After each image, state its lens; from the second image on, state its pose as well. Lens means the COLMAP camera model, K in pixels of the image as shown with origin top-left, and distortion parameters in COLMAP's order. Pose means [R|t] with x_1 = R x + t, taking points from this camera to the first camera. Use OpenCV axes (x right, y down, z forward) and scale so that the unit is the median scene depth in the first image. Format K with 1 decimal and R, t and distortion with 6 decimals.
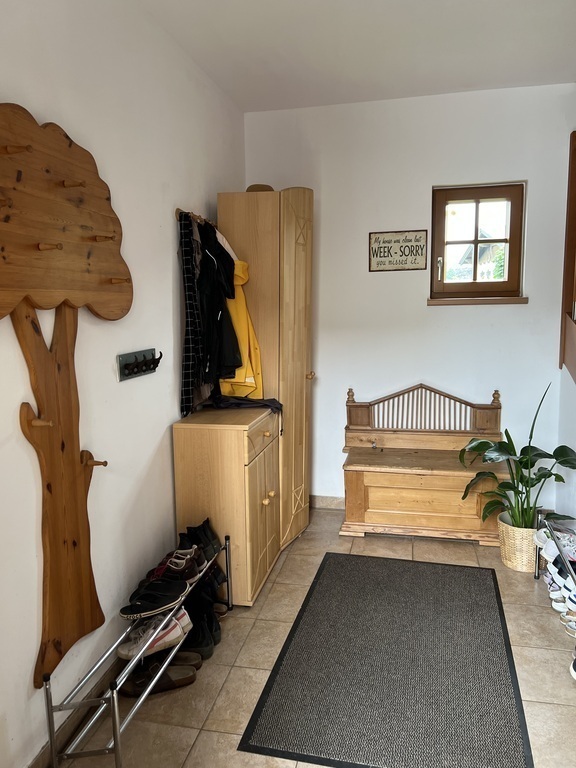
lens RADIAL K [[575.3, 0, 289.7], [0, 575.3, 385.9], [0, 0, 1]] dist [0.049362, -0.056170]
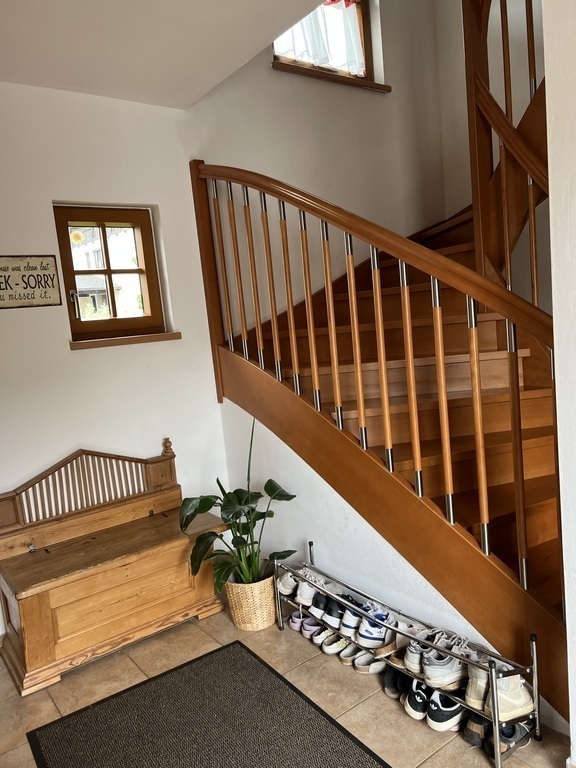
lens RADIAL K [[575.3, 0, 289.7], [0, 575.3, 385.9], [0, 0, 1]] dist [0.049362, -0.056170]
pose [[0.654784, -0.133529, 0.743928, -0.162624], [0.189264, 0.981879, 0.009655, -0.043667], [-0.731736, 0.134477, 0.668190, 0.268017]]
